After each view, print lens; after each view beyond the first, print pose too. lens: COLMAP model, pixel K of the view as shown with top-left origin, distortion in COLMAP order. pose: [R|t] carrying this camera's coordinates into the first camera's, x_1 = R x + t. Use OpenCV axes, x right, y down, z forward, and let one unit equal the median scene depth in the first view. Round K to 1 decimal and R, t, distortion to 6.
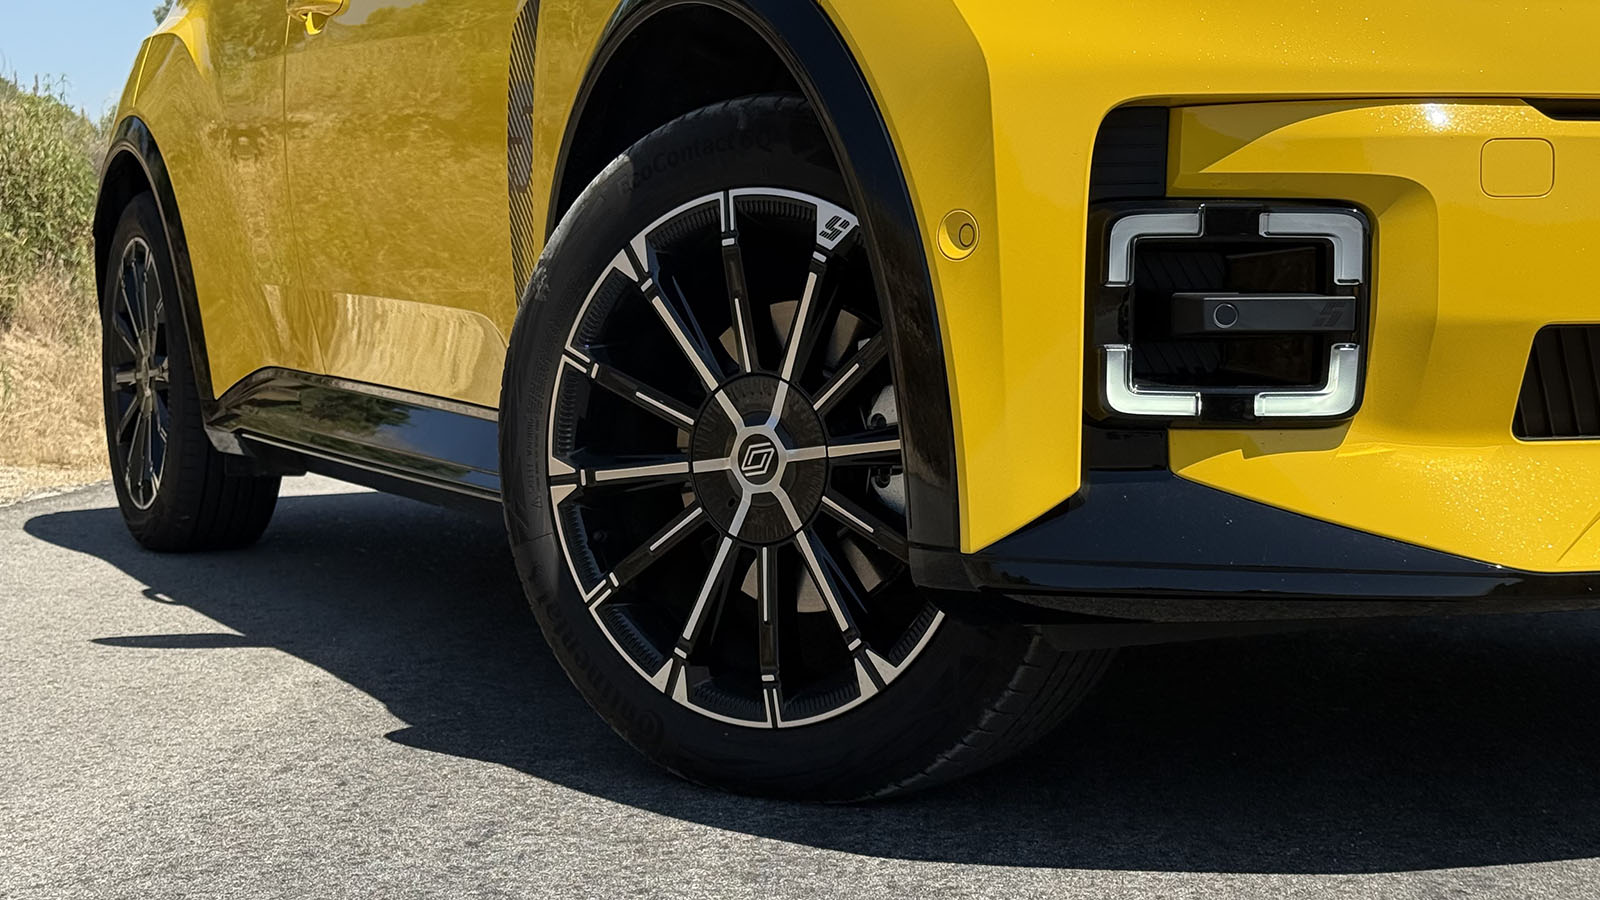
lens RADIAL K [[2238.3, 0, 799.4], [0, 2238.3, 434.8], [0, 0, 1]] dist [0.105983, 0.000000]
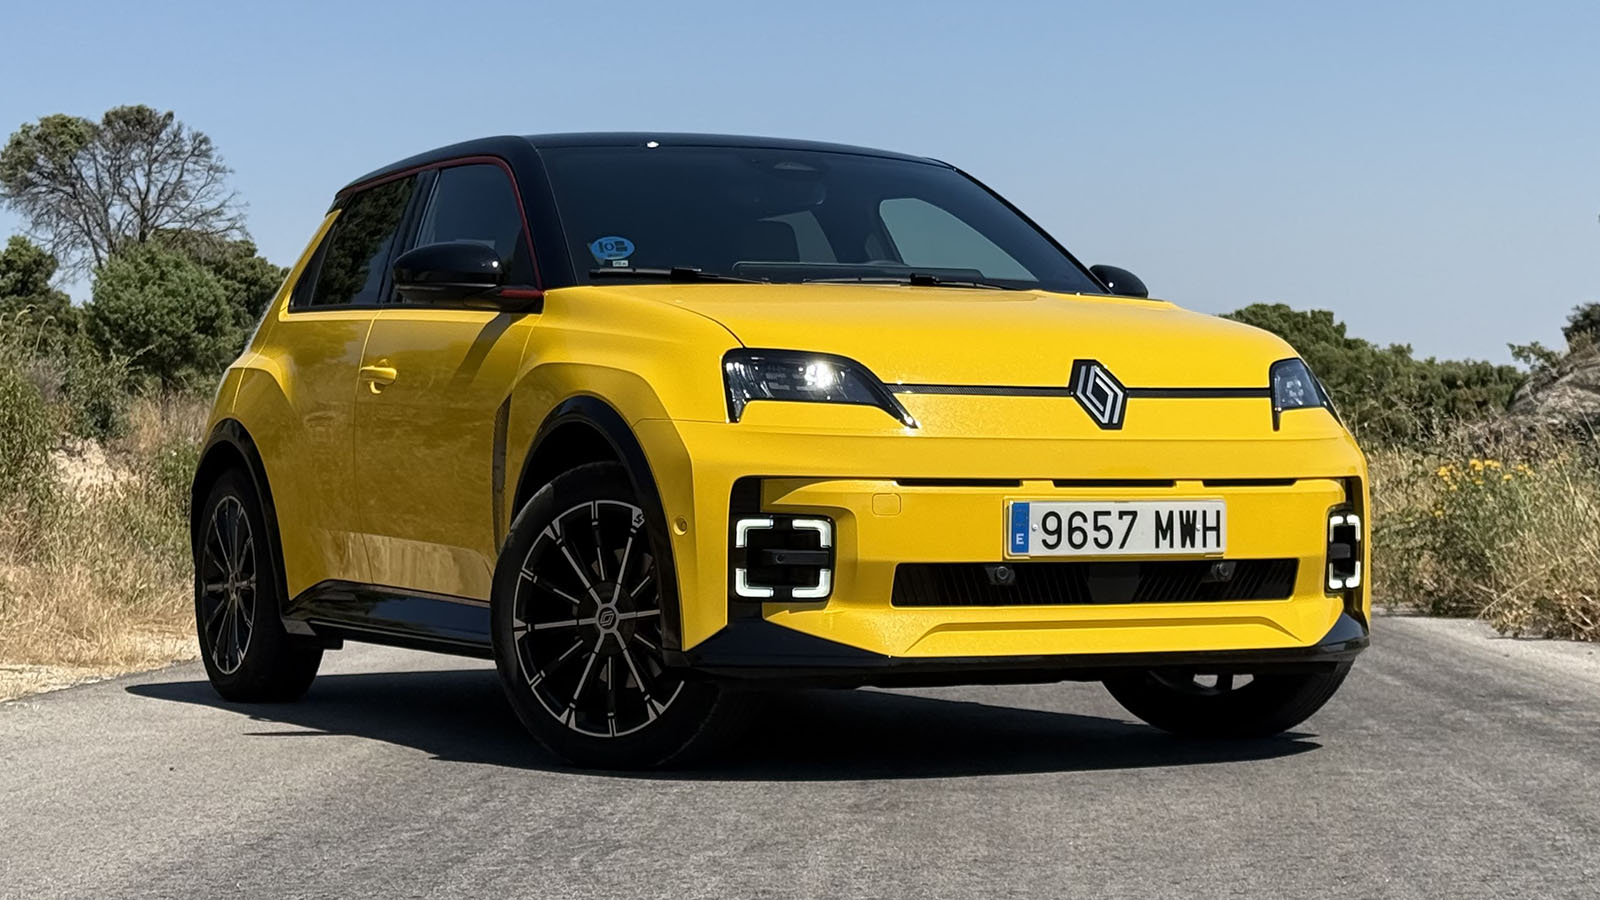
lens RADIAL K [[2479.2, 0, 838.3], [0, 2479.2, 547.0], [0, 0, 1]] dist [0.104829, 0.000000]
pose [[0.999246, 0.007046, 0.038189, 0.126315], [-0.005177, 0.998794, -0.048820, 0.063876], [-0.038487, 0.048585, 0.998077, -1.618463]]
